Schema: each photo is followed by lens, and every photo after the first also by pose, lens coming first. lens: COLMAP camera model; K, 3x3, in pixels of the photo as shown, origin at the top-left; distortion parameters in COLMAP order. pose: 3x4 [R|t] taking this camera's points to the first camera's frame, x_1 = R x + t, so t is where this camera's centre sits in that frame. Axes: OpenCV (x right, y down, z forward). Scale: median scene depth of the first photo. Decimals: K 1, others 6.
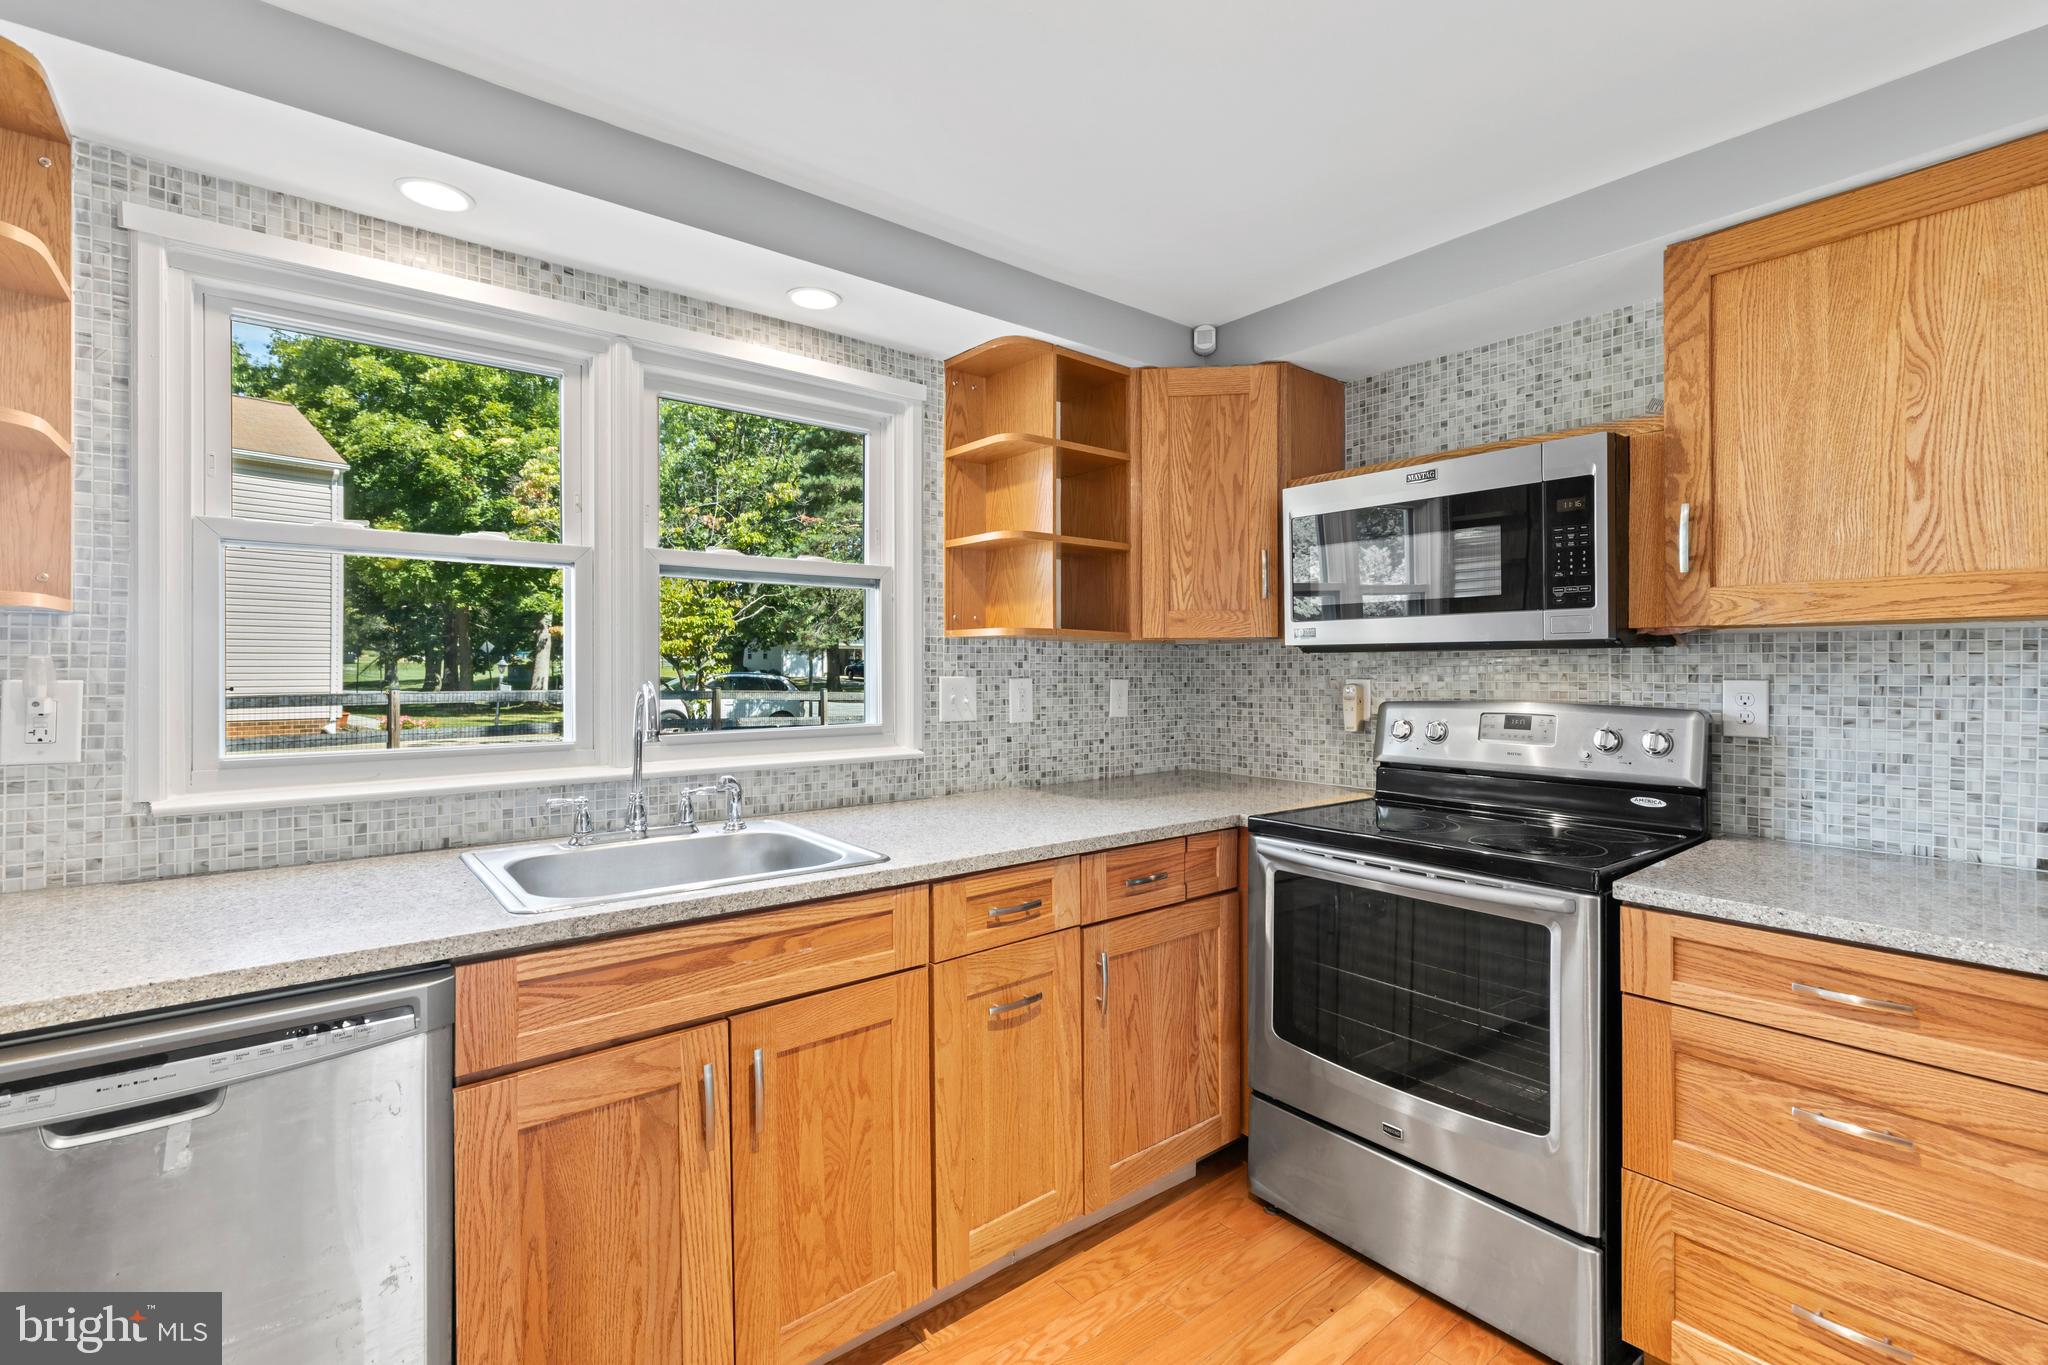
lens RADIAL K [[914.7, 0, 1027.3], [0, 914.7, 669.0], [0, 0, 1]] dist [0.005729, -0.003018]
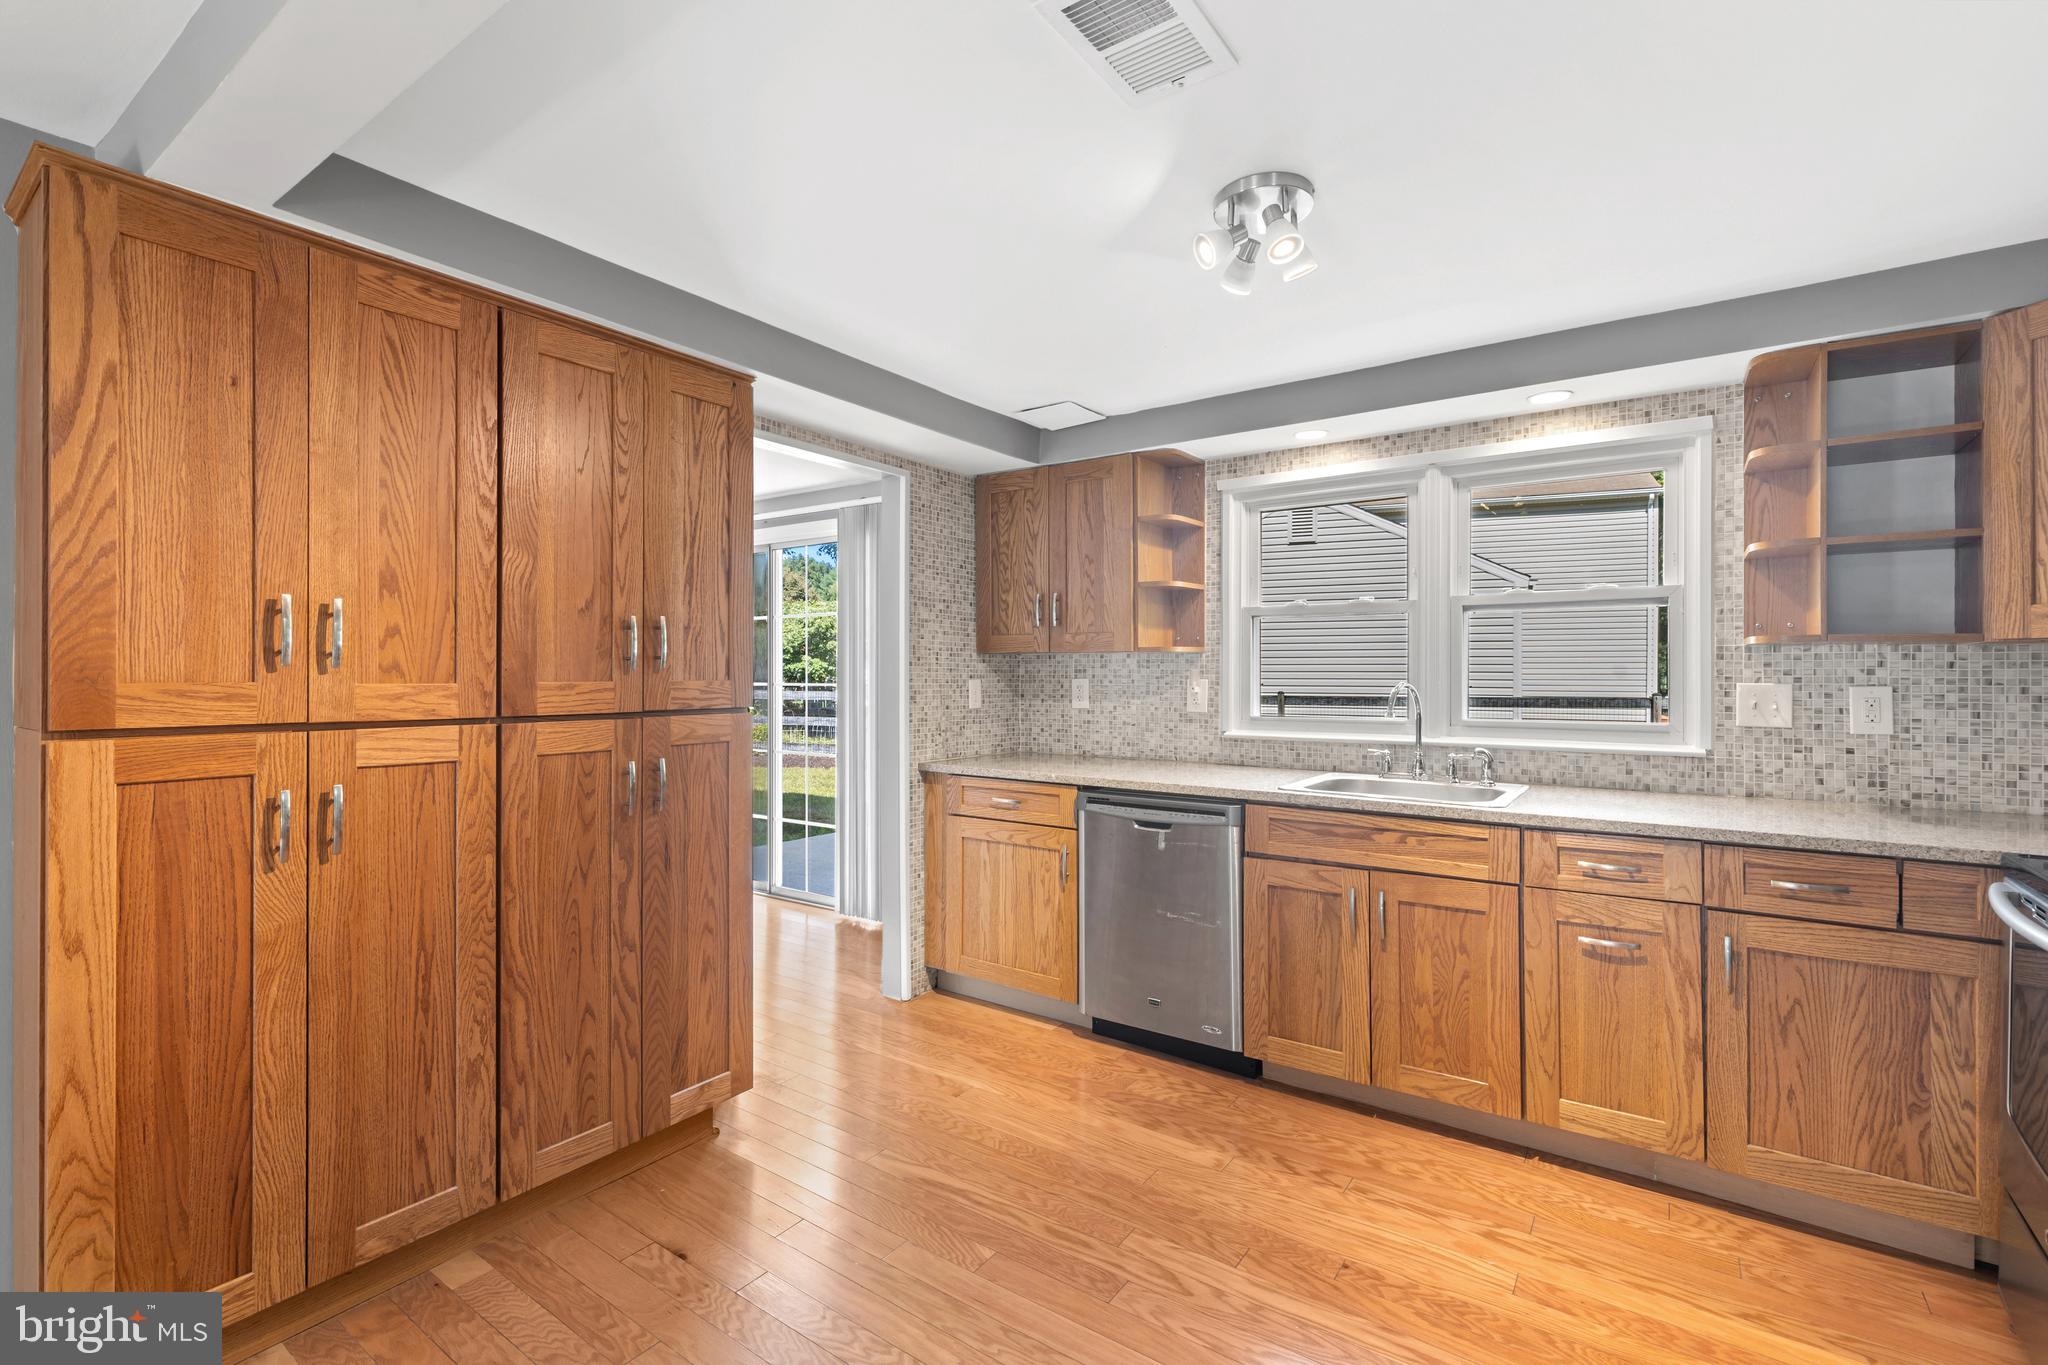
lens RADIAL K [[914.7, 0, 1024.0], [0, 914.7, 672.3], [0, 0, 1]] dist [0.005729, -0.003018]
pose [[0.268011, -0.001813, -0.963414, 0.907656], [-0.002874, 0.999992, -0.002681, 0.001217], [0.963412, 0.003488, 0.268004, -0.098894]]
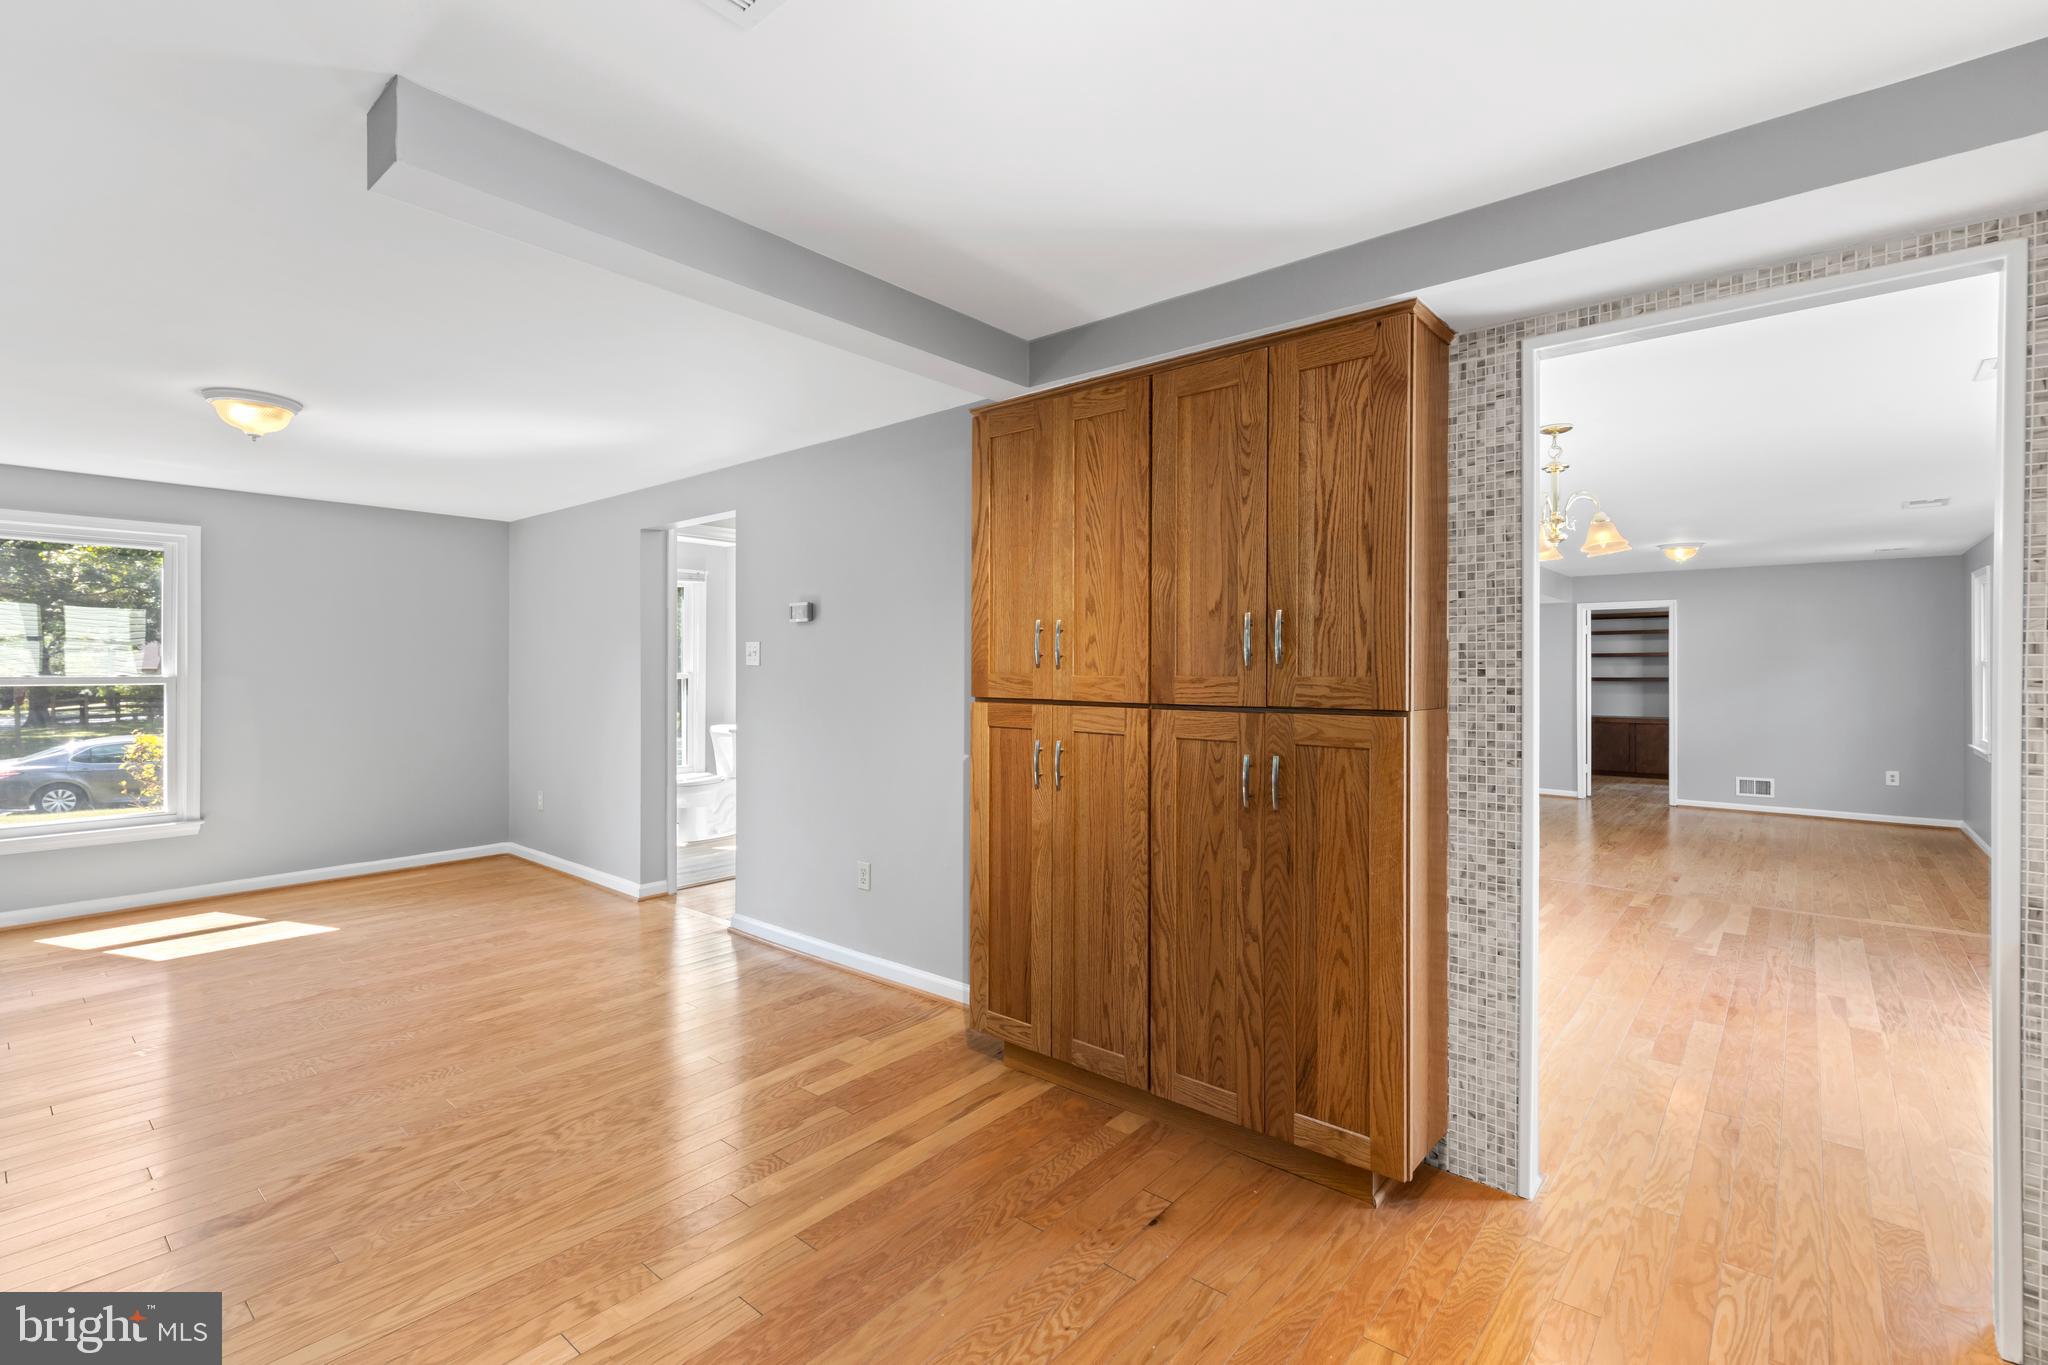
lens RADIAL K [[914.7, 0, 1022.4], [0, 914.7, 666.3], [0, 0, 1]] dist [0.005729, -0.003018]
pose [[-0.983894, -0.001795, -0.178744, 0.160916], [-0.002087, 0.999997, 0.001451, -0.003541], [0.178741, 0.001800, -0.983895, 0.845558]]
